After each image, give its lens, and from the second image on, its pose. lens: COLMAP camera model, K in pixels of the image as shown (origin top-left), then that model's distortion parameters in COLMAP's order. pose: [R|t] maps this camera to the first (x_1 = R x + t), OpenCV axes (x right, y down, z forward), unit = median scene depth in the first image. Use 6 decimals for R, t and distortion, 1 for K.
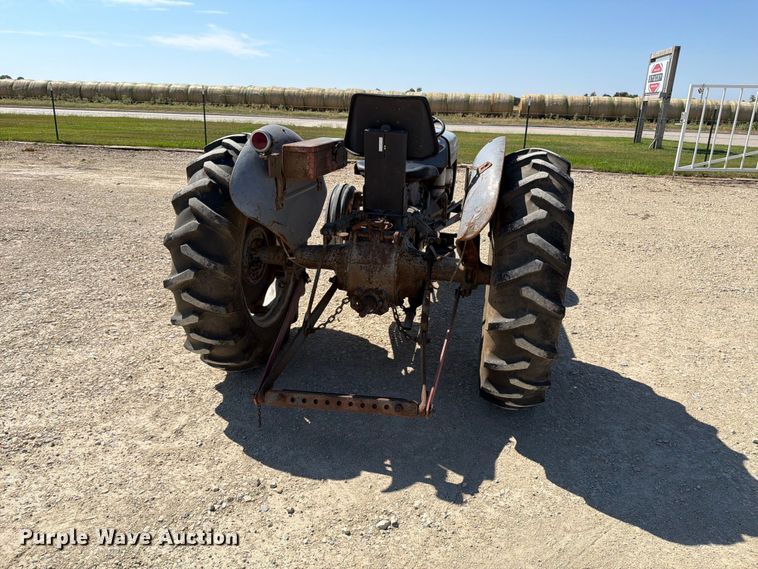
lens RADIAL K [[538.8, 0, 385.2], [0, 538.8, 278.0], [0, 0, 1]] dist [0.048867, -0.063170]
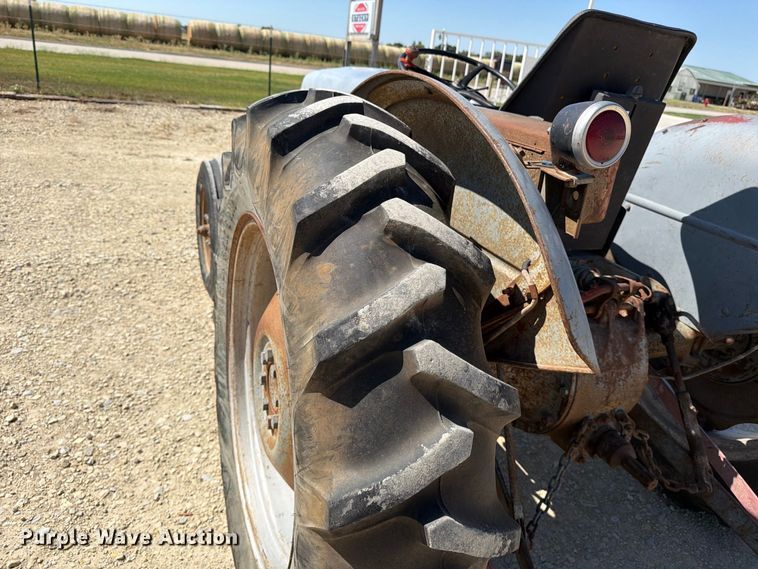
lens RADIAL K [[538.8, 0, 380.3], [0, 538.8, 281.4], [0, 0, 1]] dist [0.048867, -0.063170]
pose [[0.830139, -0.157336, 0.534898, -0.347828], [0.093074, 0.985002, 0.145284, -0.149921], [-0.549734, -0.070821, 0.832332, 0.526040]]
